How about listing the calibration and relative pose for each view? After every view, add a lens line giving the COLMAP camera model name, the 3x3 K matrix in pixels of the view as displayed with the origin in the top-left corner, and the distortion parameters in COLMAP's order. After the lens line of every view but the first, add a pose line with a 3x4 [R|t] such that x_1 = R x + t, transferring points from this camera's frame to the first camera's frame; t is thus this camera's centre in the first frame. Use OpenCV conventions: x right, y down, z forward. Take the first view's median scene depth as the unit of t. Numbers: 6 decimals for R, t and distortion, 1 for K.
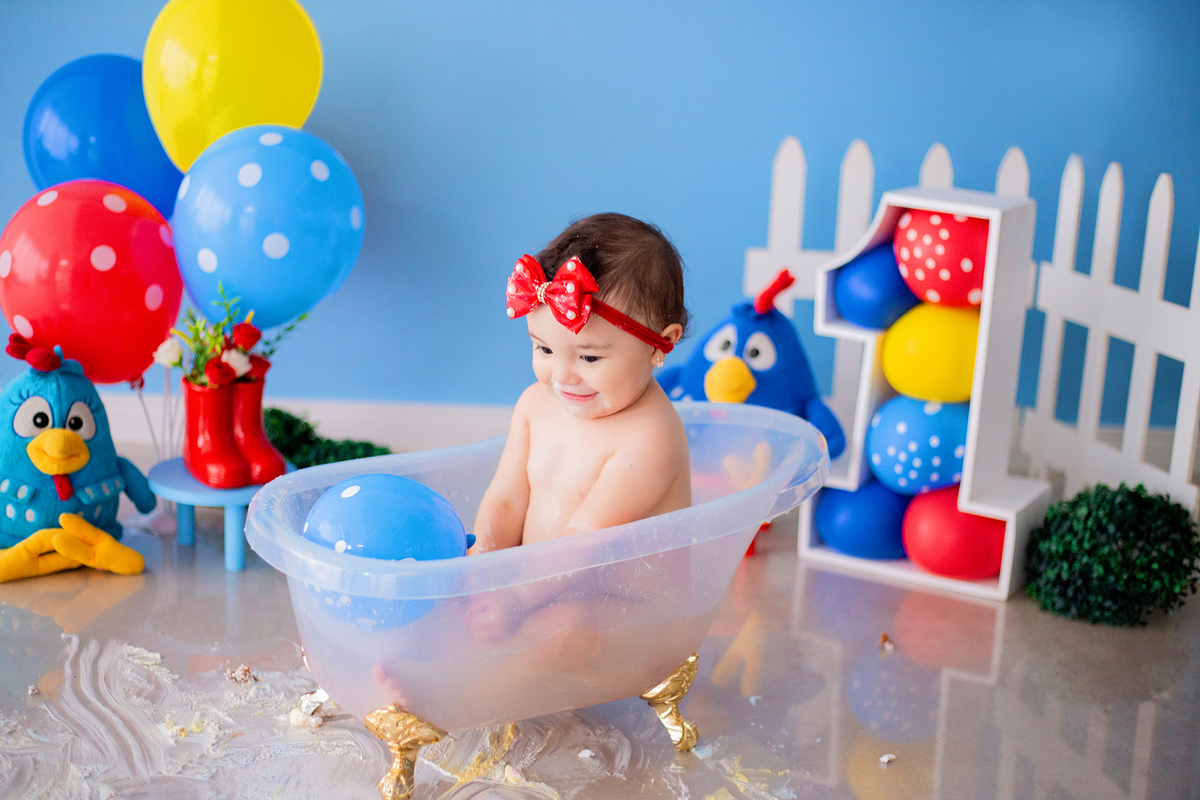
lens RADIAL K [[1835.1, 0, 591.1], [0, 1835.1, 378.4], [0, 0, 1]] dist [-0.117503, 0.000000]
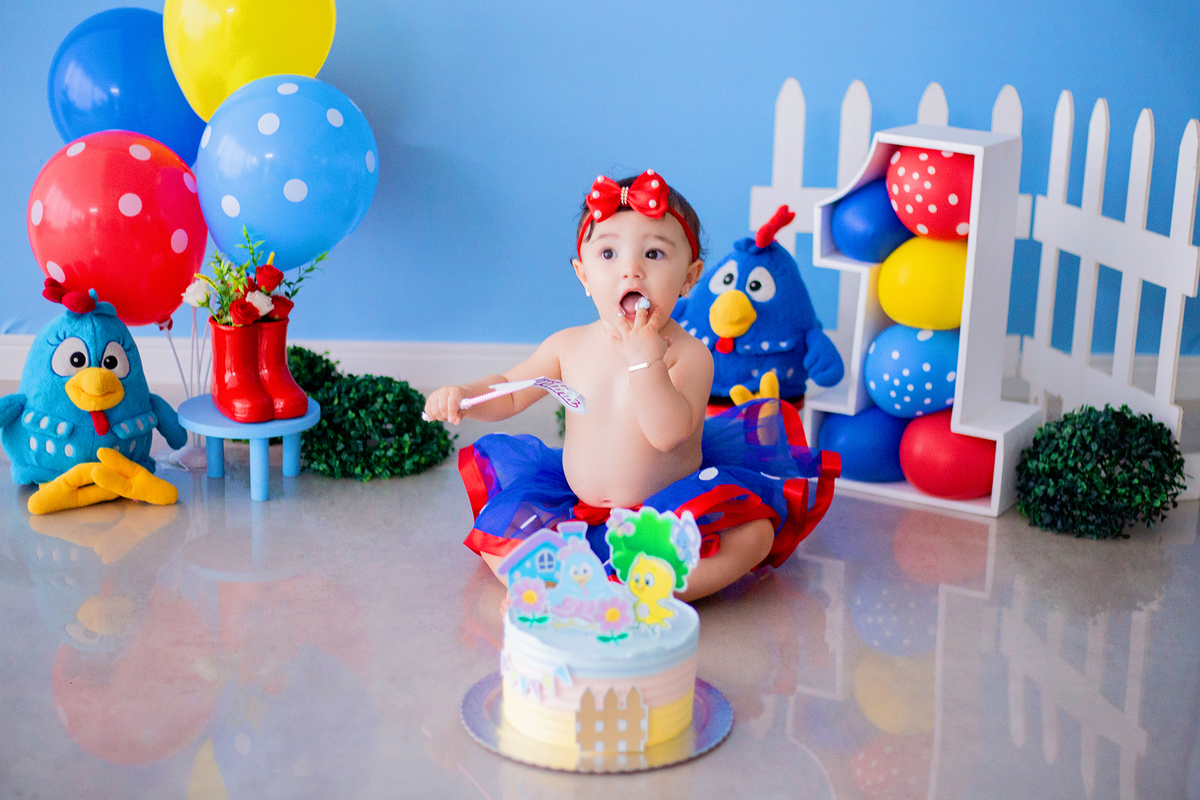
lens RADIAL K [[2034.1, 0, 638.0], [0, 2034.1, 368.6], [0, 0, 1]] dist [-0.125484, 0.000000]
pose [[0.999849, -0.015842, 0.007137, 0.013674], [0.015699, 0.999684, 0.019636, 0.009915], [-0.007446, -0.019521, 0.999782, -0.168166]]
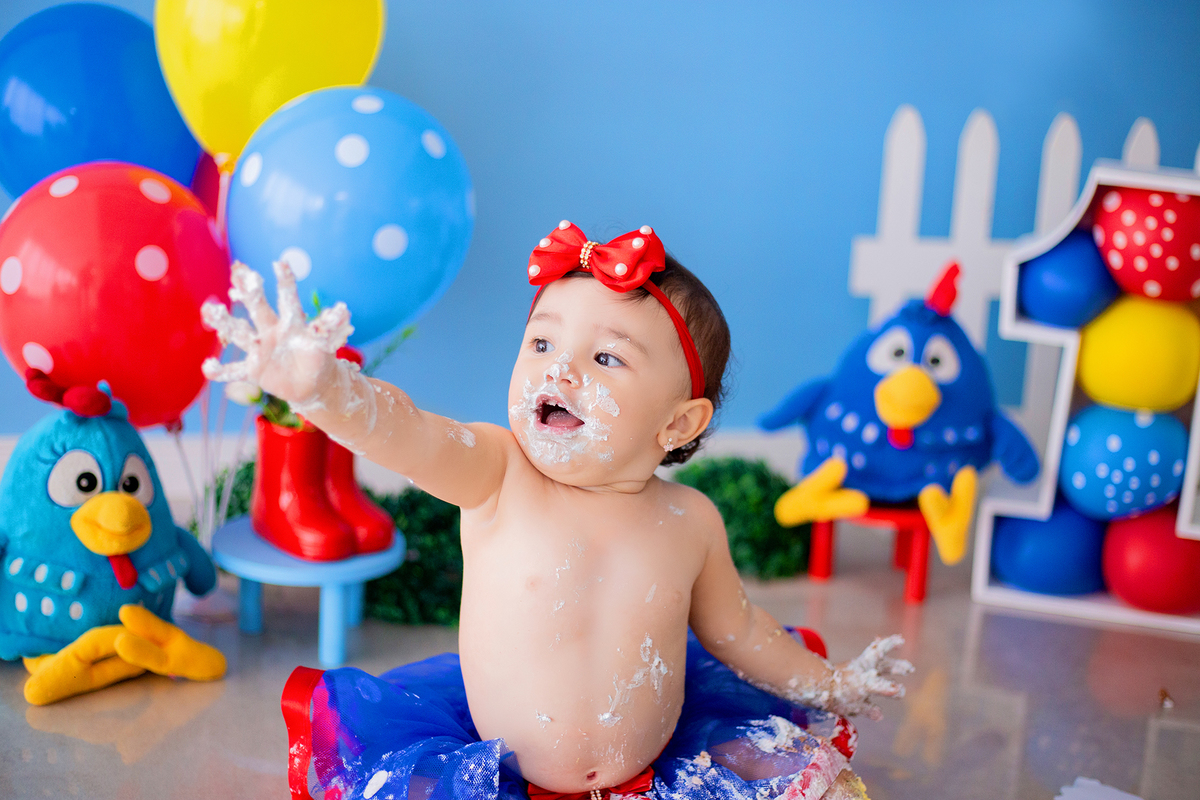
lens RADIAL K [[1835.1, 0, 622.0], [0, 1835.1, 417.5], [0, 0, 1]] dist [-0.117503, 0.000000]
pose [[0.976881, -0.038564, 0.210278, -0.237666], [0.034944, 0.999171, 0.020905, -0.011173], [-0.210910, -0.013074, 0.977418, 0.220037]]
